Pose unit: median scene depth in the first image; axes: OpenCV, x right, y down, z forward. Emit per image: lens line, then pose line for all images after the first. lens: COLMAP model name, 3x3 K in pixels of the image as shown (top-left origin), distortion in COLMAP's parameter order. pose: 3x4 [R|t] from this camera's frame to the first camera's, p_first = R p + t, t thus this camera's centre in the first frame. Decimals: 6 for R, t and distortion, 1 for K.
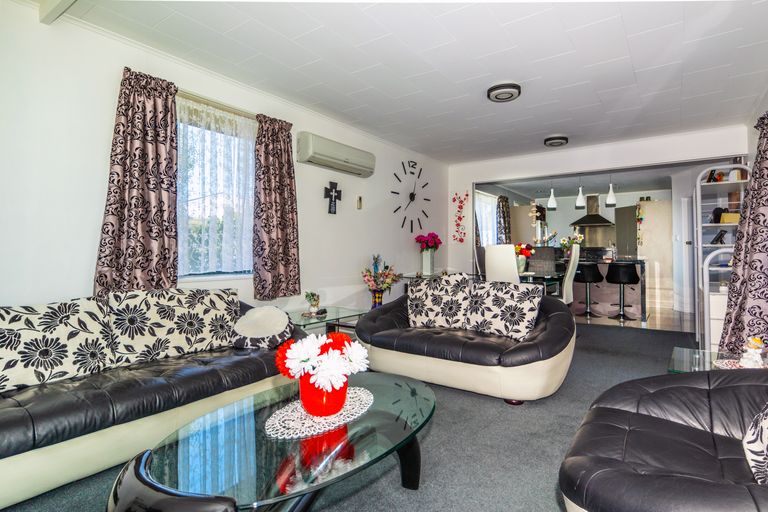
lens RADIAL K [[418.5, 0, 381.9], [0, 418.5, 251.5], [0, 0, 1]] dist [-0.007188, -0.000116]
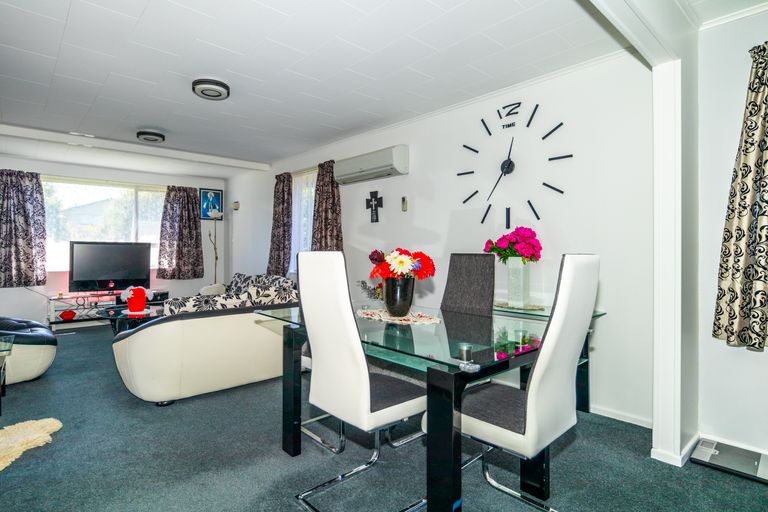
lens RADIAL K [[418.5, 0, 385.4], [0, 418.5, 255.5], [0, 0, 1]] dist [-0.007188, -0.000116]
pose [[-0.223097, 0.005549, -0.974781, 0.880749], [-0.001490, 0.999981, 0.006033, -0.014792], [0.974795, 0.002799, -0.223084, 1.258036]]
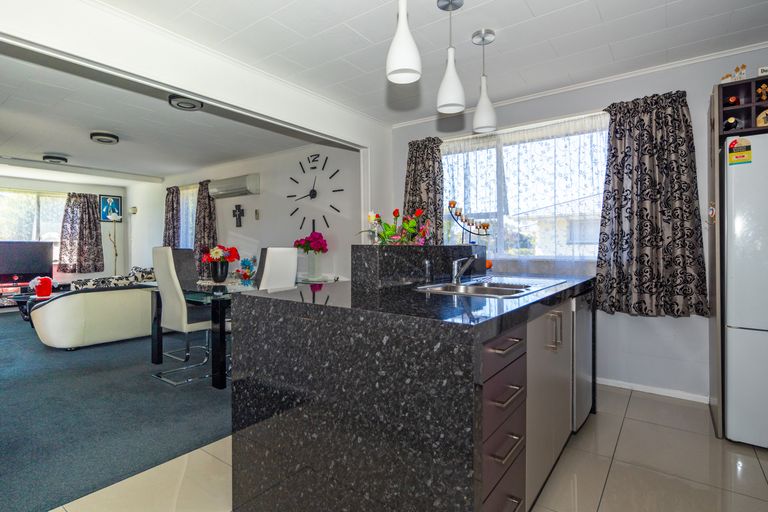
lens RADIAL K [[400.5, 0, 384.7], [0, 400.5, 253.8], [0, 0, 1]] dist [-0.002393, -0.000722]
pose [[-0.029123, 0.010071, -0.999525, 1.242630], [0.005929, 0.999933, 0.009902, -0.008456], [0.999558, -0.005638, -0.029180, 1.542887]]
